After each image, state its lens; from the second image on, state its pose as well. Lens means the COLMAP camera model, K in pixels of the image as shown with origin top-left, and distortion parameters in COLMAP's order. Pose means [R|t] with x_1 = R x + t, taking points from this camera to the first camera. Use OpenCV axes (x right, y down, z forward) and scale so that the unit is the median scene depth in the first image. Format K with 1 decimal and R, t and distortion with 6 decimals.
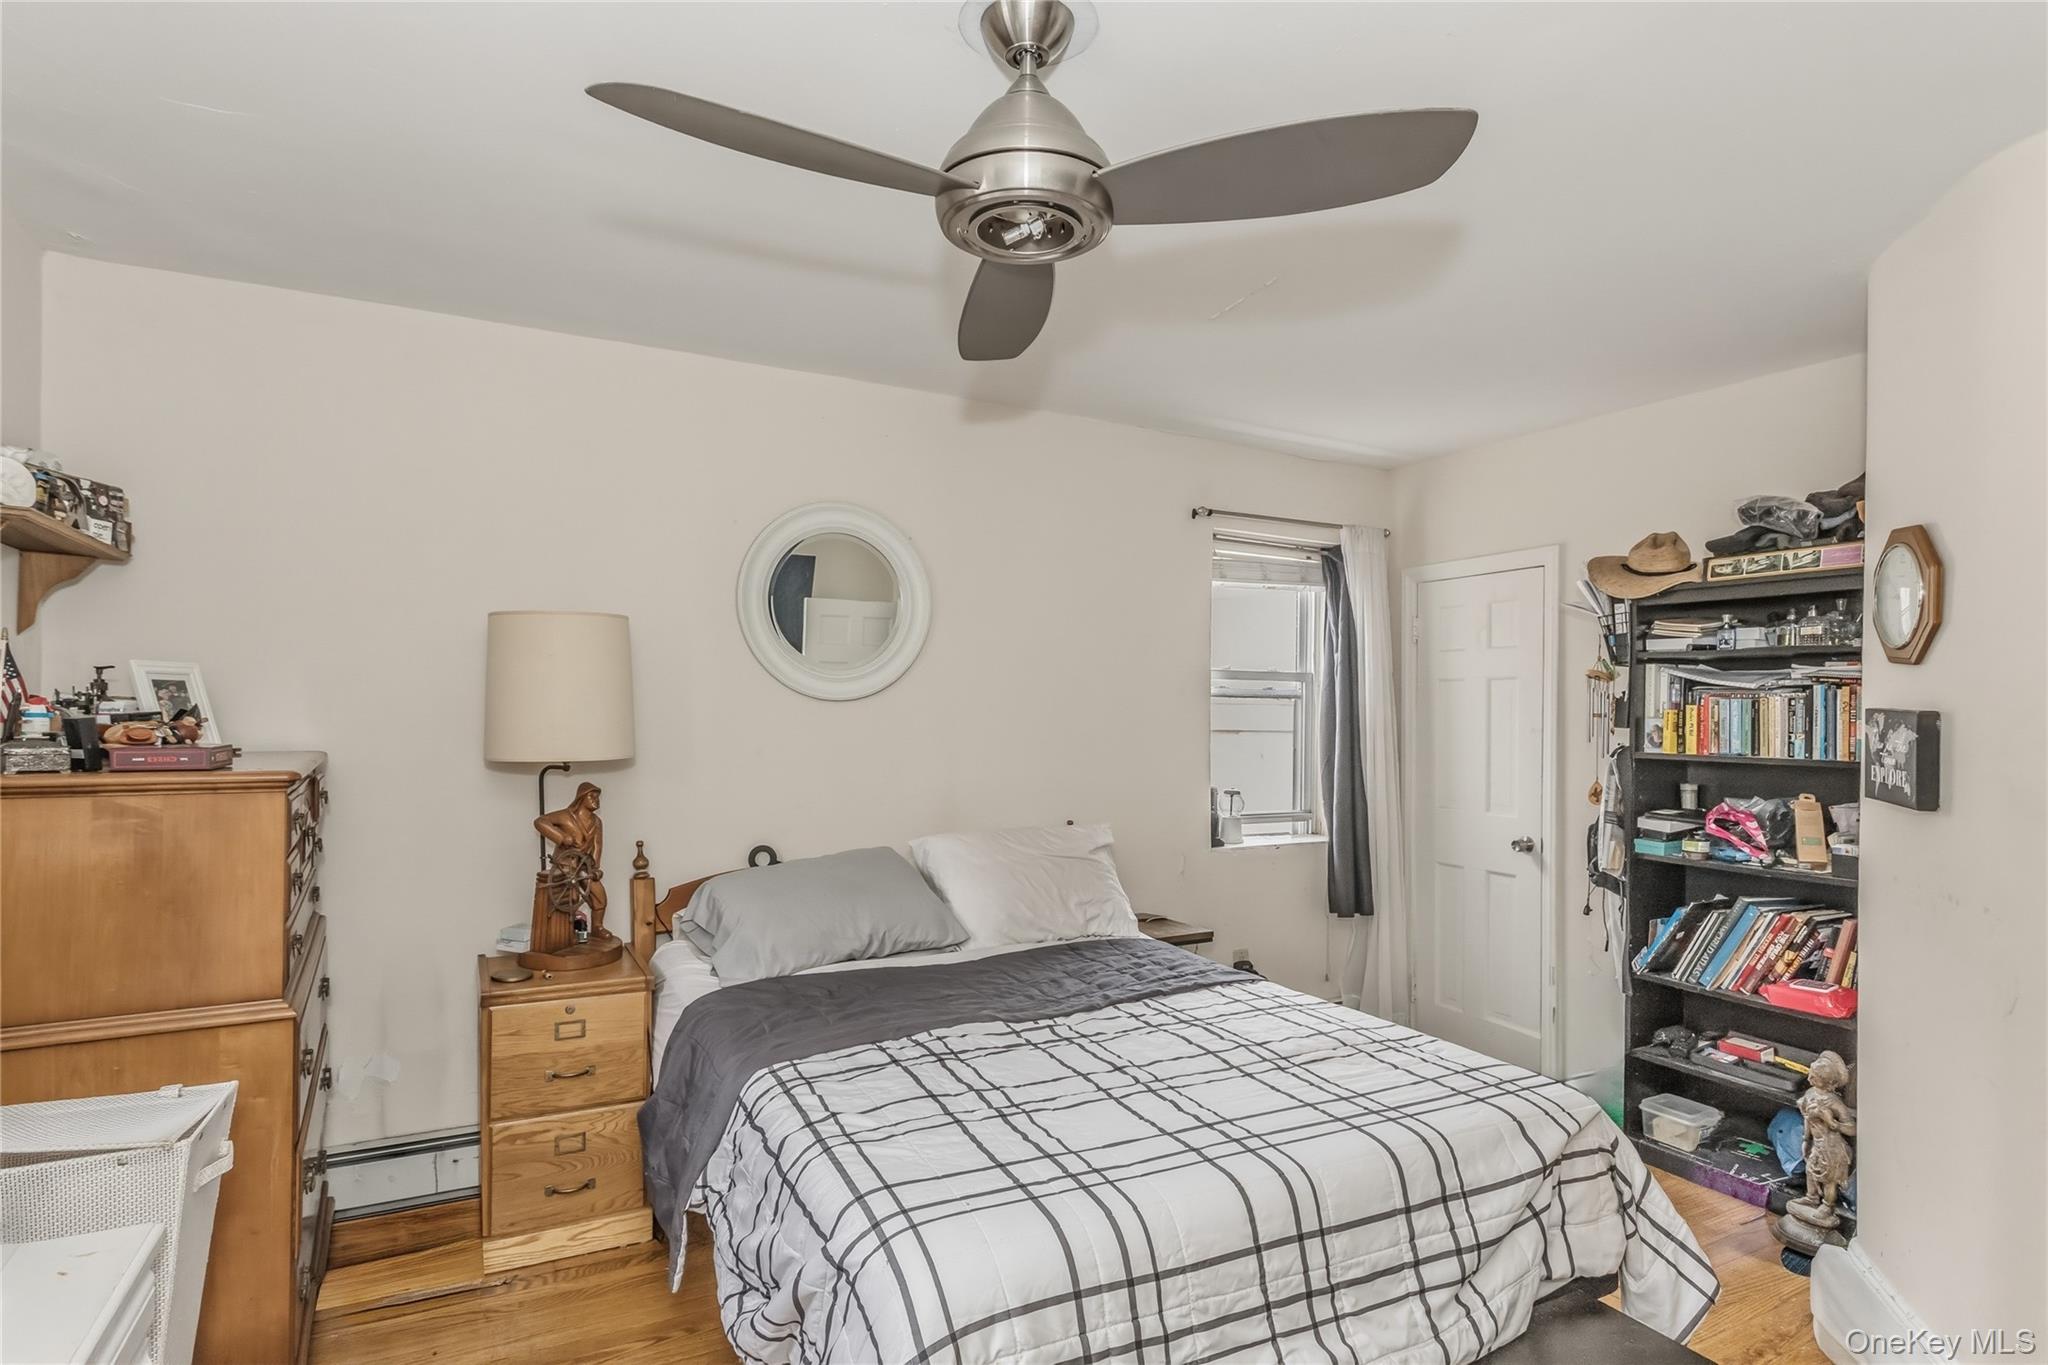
lens RADIAL K [[1058.0, 0, 1027.4], [0, 1058.0, 701.8], [0, 0, 1]] dist [0.000206, 0.002725]
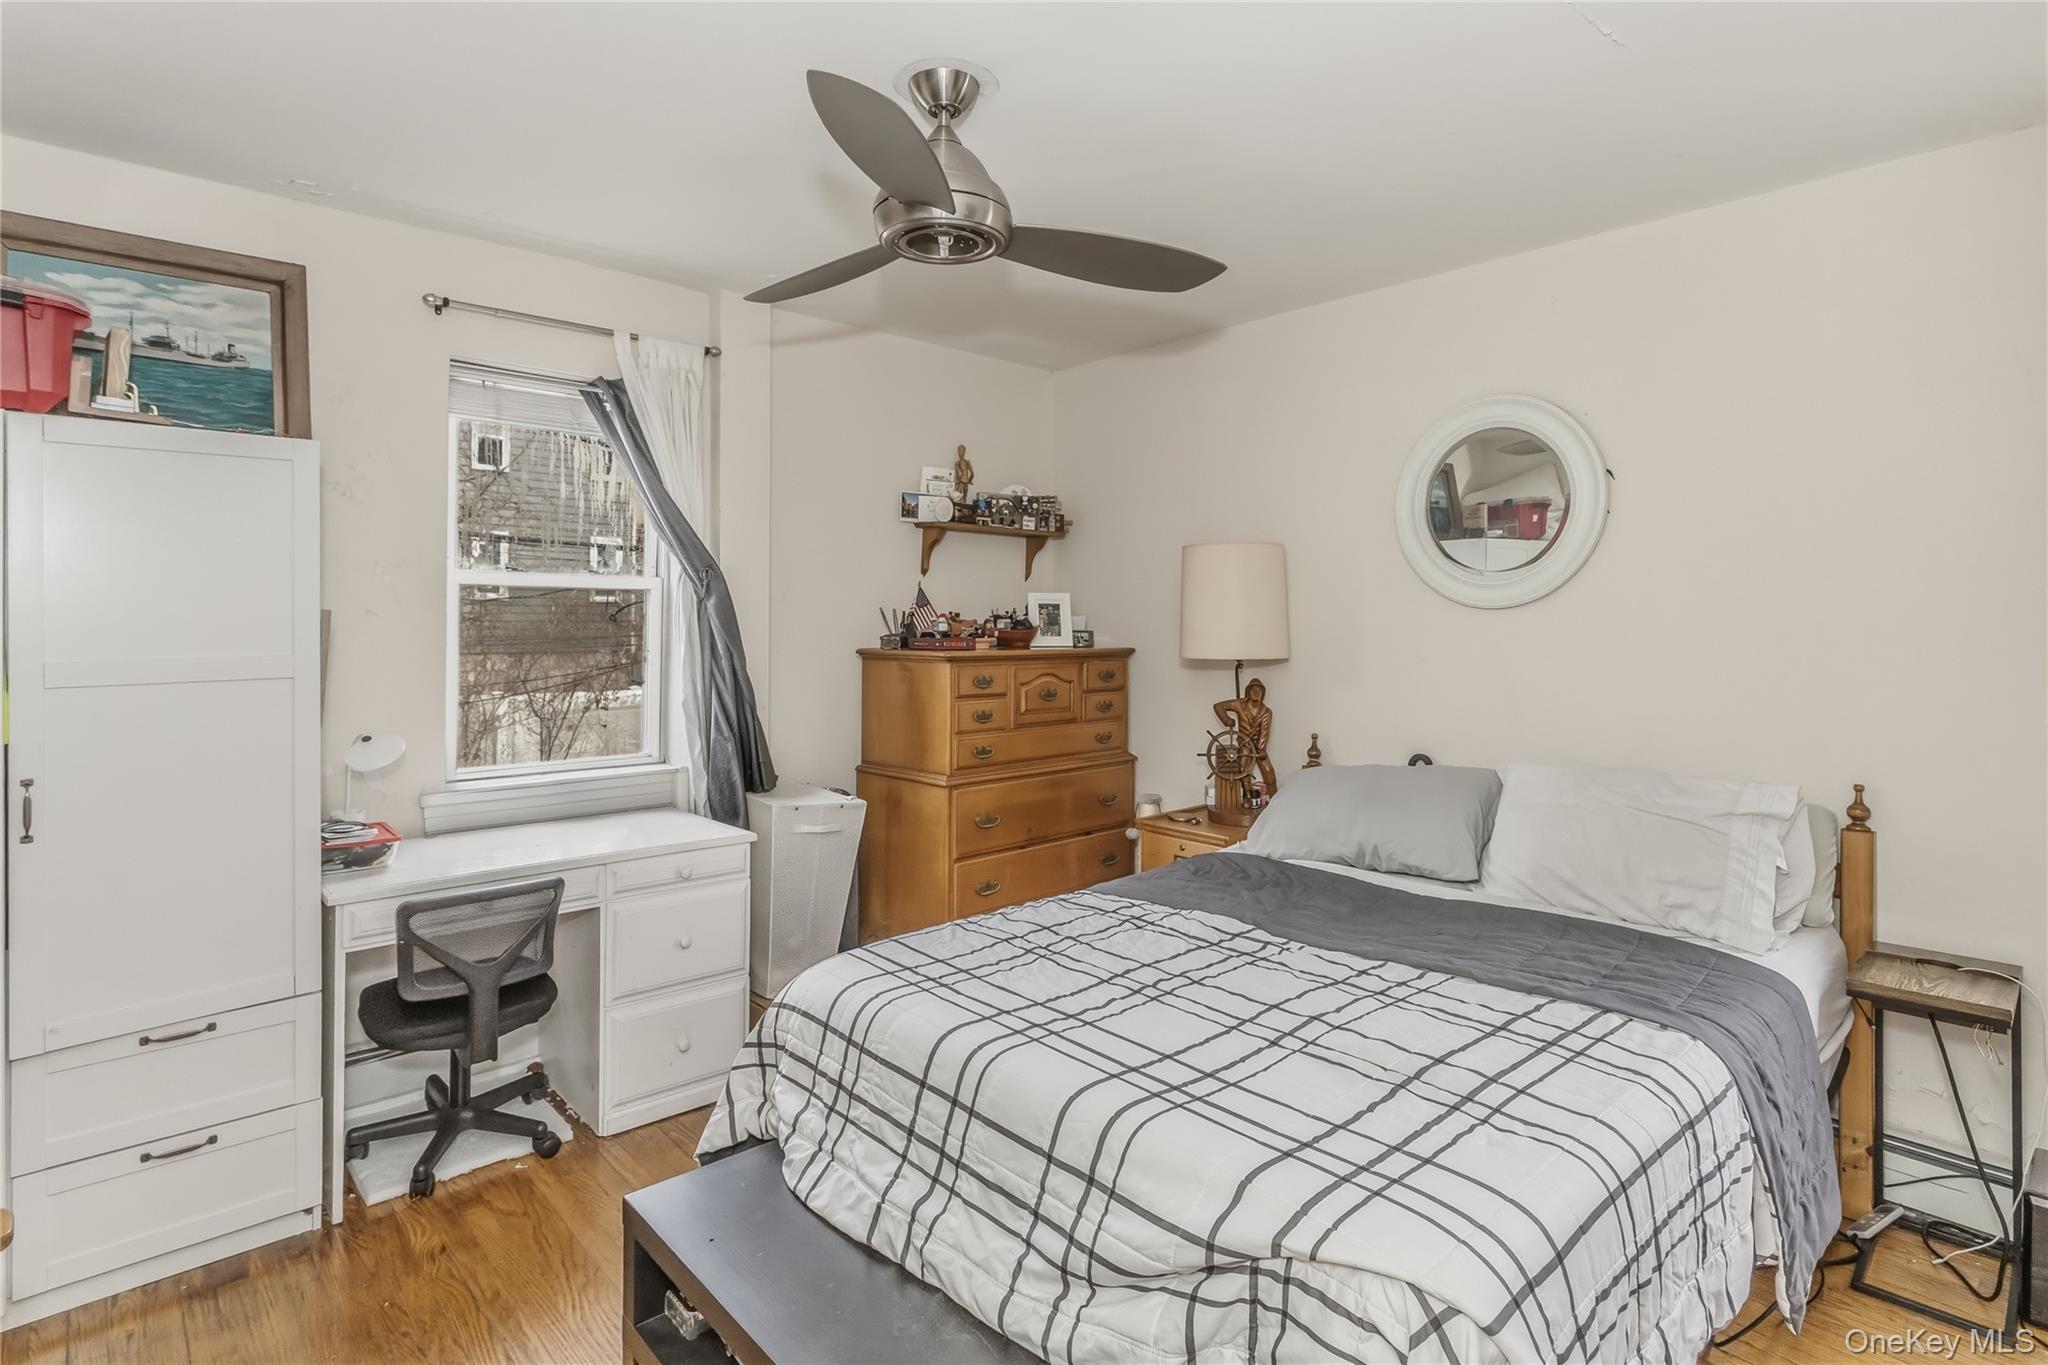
lens RADIAL K [[1058.0, 0, 1033.8], [0, 1058.0, 601.0], [0, 0, 1]] dist [0.000206, 0.002725]
pose [[0.257046, -0.026070, -0.966047, 0.872216], [0.003566, 0.999655, -0.026029, 0.020254], [0.966393, 0.003245, 0.257050, 0.529972]]
